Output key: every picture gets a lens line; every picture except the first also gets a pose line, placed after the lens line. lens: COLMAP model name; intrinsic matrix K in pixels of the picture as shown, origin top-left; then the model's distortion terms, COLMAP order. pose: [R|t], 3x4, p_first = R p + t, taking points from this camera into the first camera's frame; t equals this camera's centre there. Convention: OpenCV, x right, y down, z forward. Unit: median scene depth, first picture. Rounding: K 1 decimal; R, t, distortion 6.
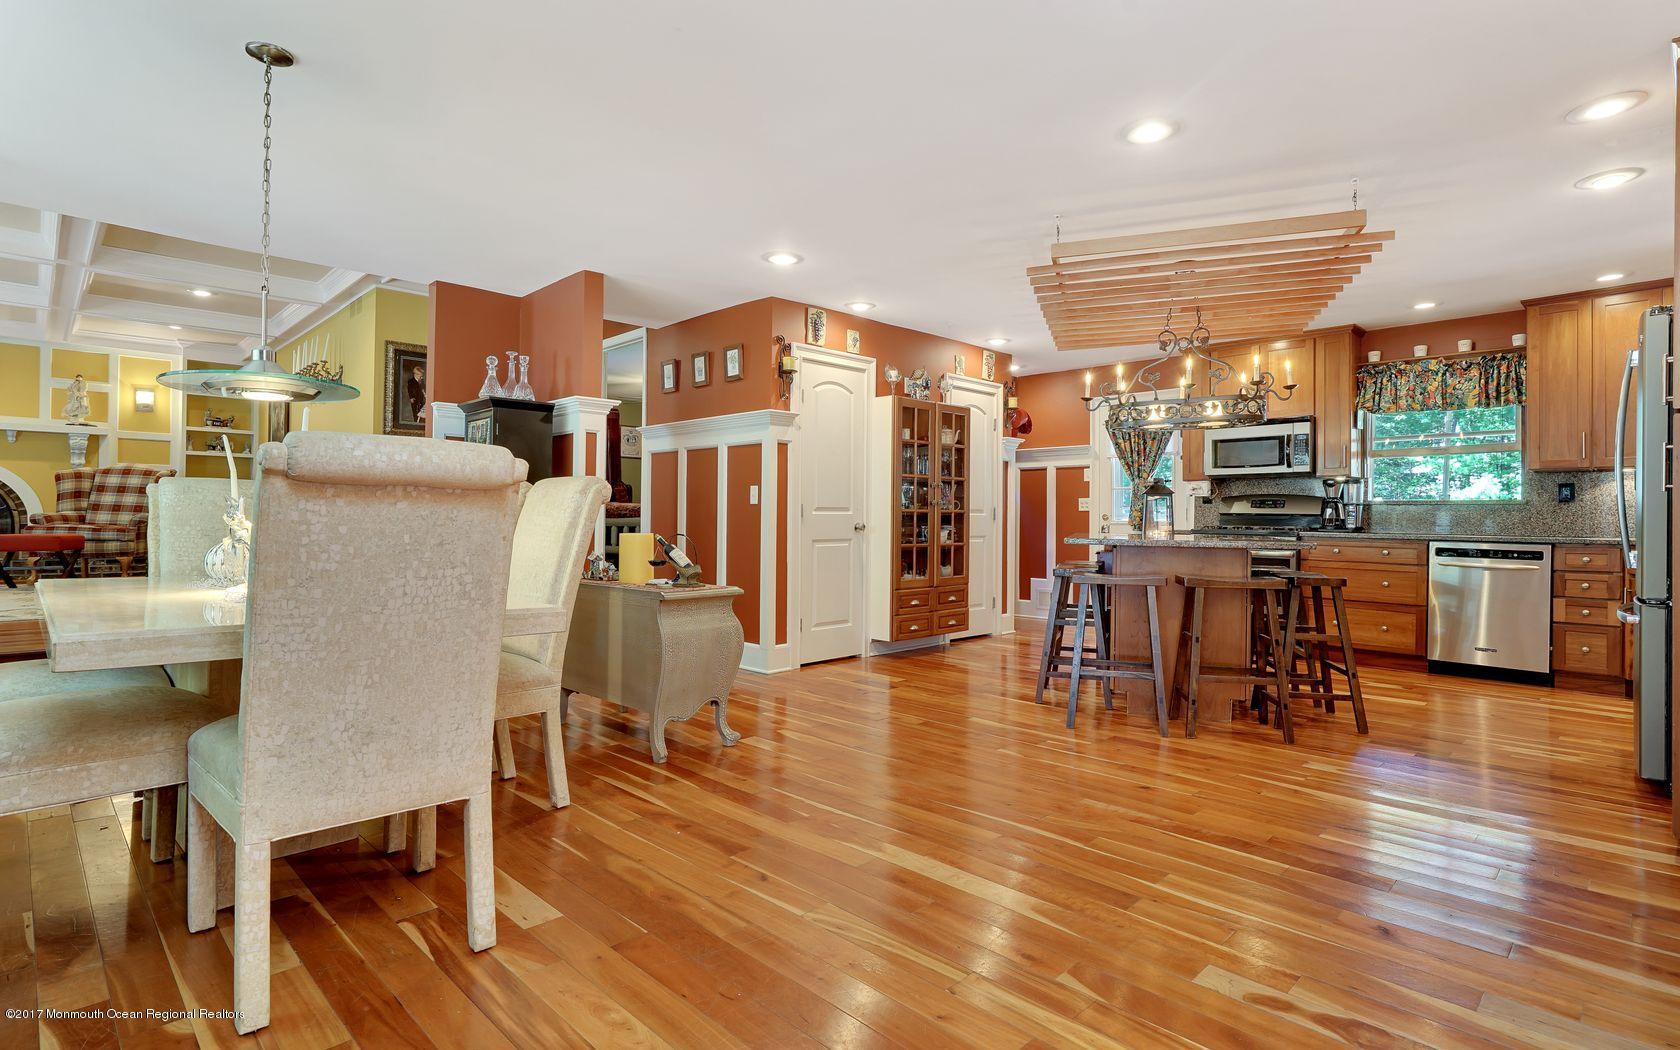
lens RADIAL K [[823.3, 0, 830.7], [0, 823.3, 514.2], [0, 0, 1]] dist [-0.000013, 0.001381]
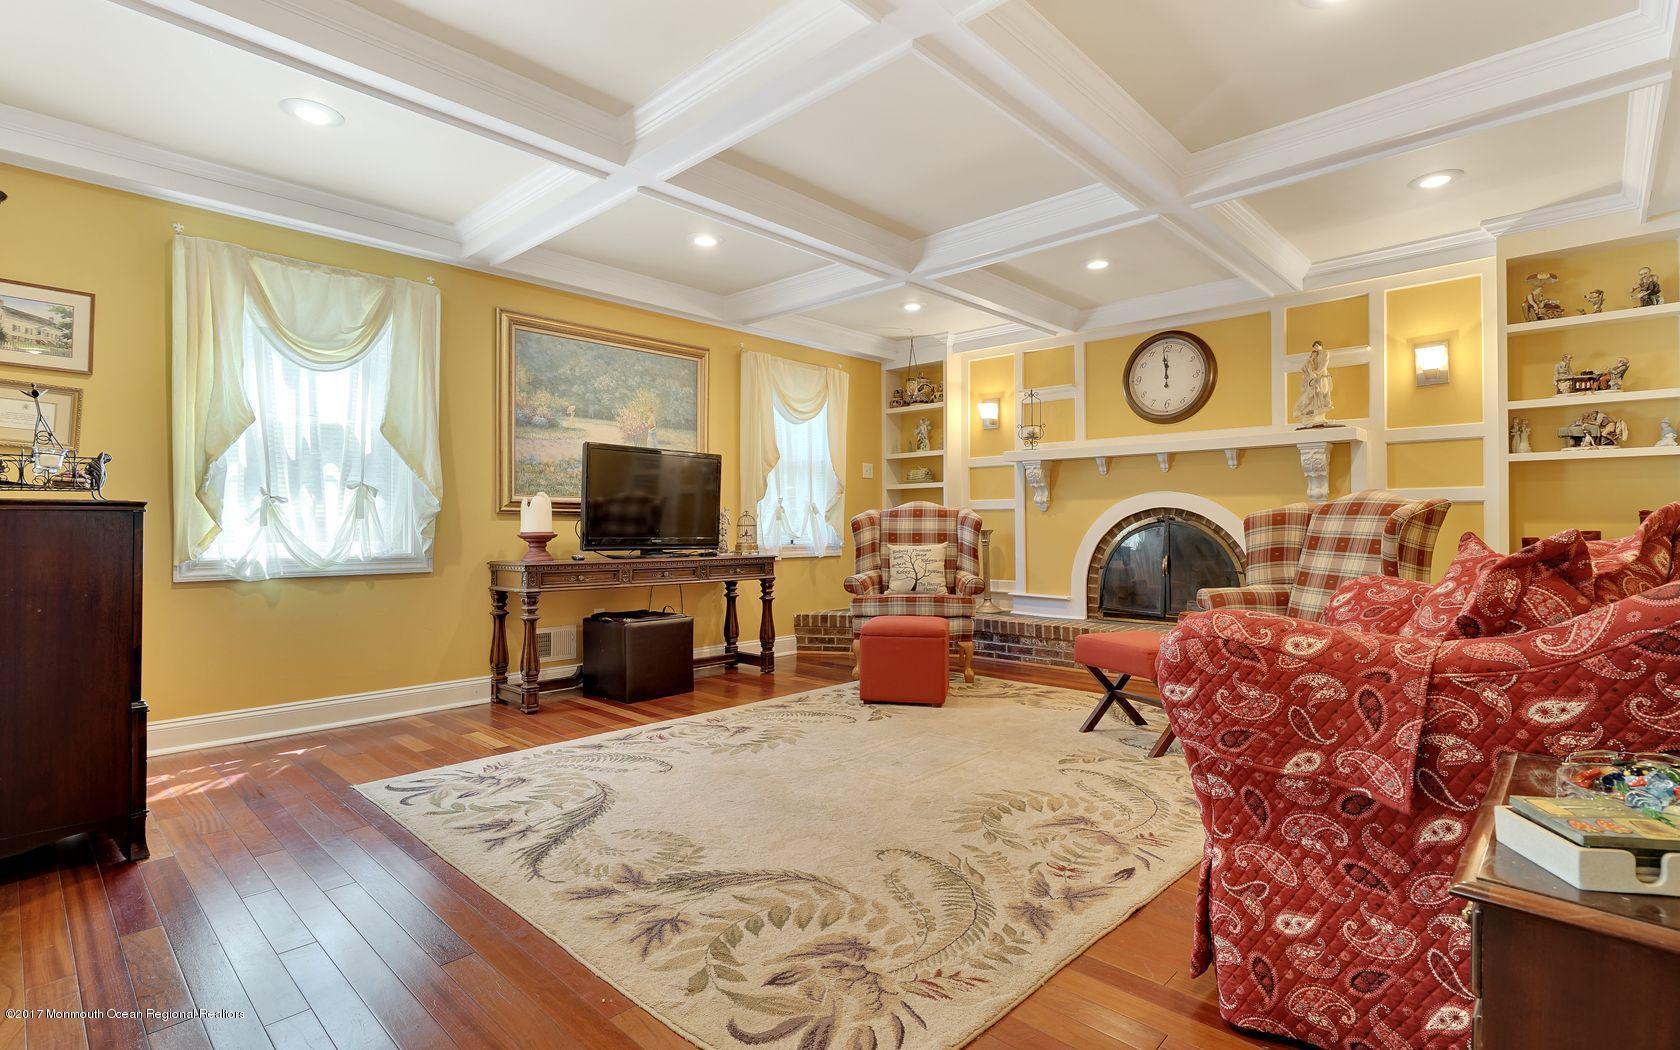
lens RADIAL K [[790.6, 0, 836.6], [0, 790.6, 516.3], [0, 0, 1]] dist [-0.002789, 0.002598]
pose [[0.033000, -0.018342, -0.999287, -0.534027], [0.009344, 0.999794, -0.018043, -0.056924], [0.999412, -0.008742, 0.033165, 0.924638]]
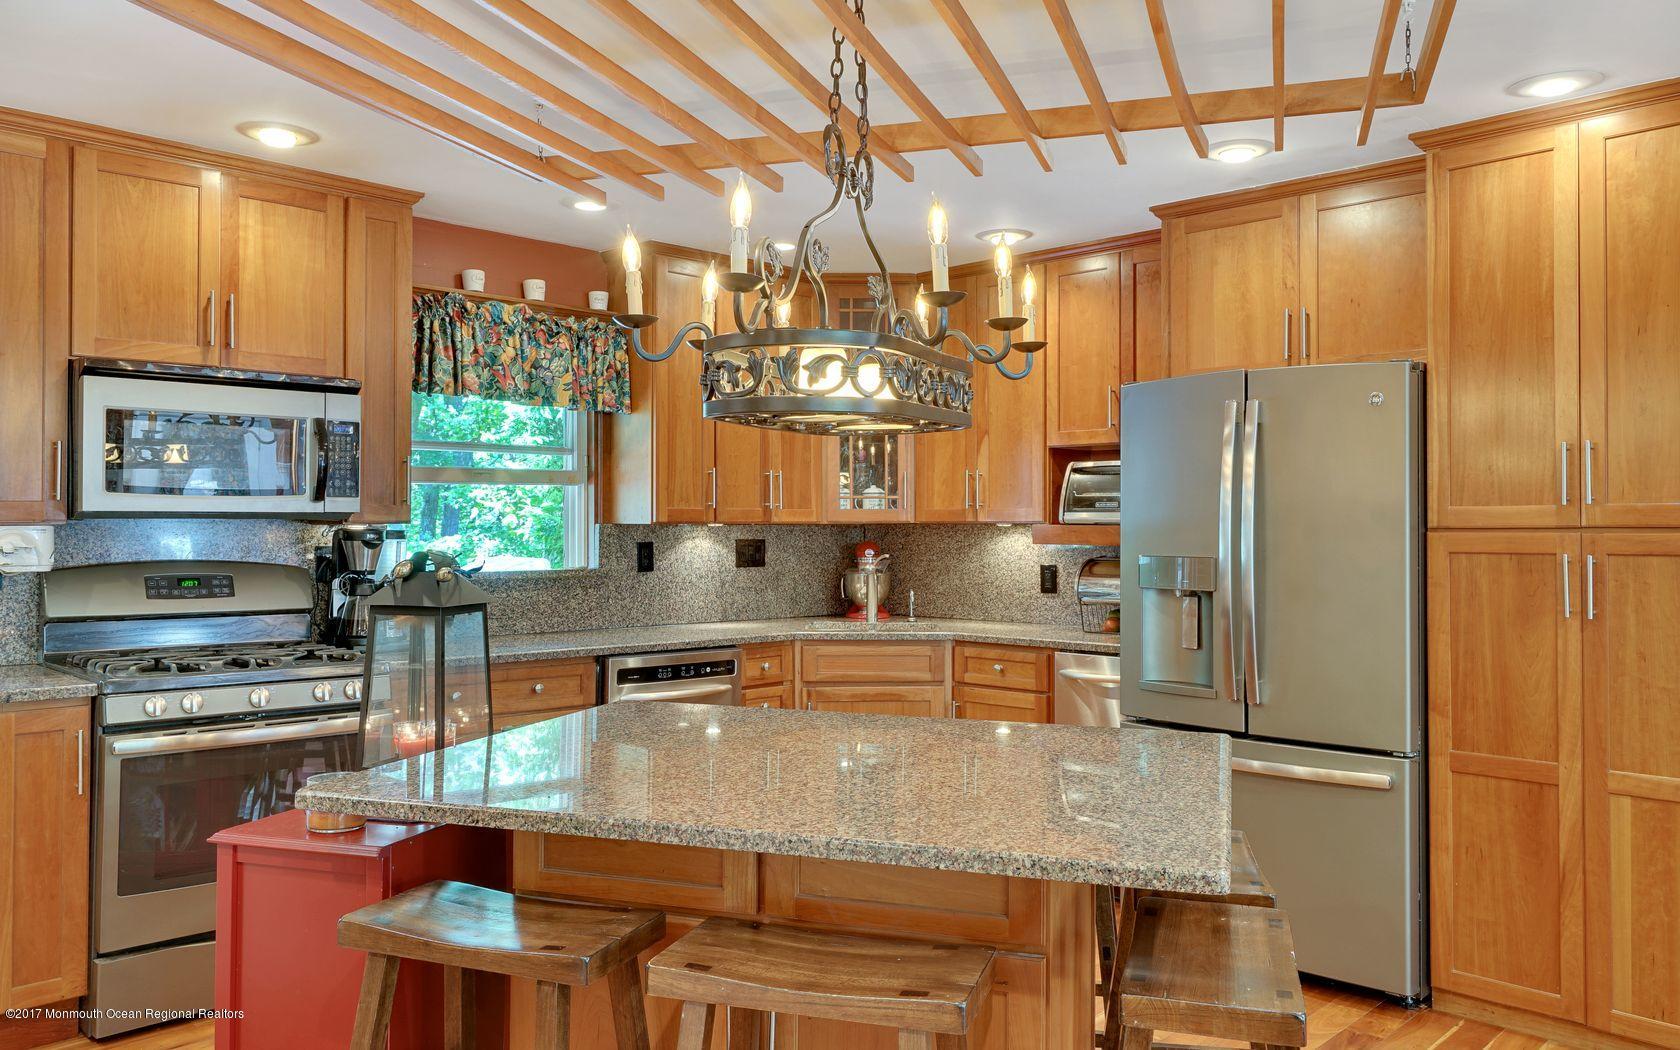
lens RADIAL K [[1224.0, 0, 830.0], [0, 1224.0, 510.0], [0, 0, 1]] dist [0.008099, -0.003569]
pose [[-0.009335, 0.003152, 0.999951, -0.053031], [-0.008750, 0.999956, -0.003234, -0.057490], [-0.999918, -0.008780, -0.009307, 0.824095]]
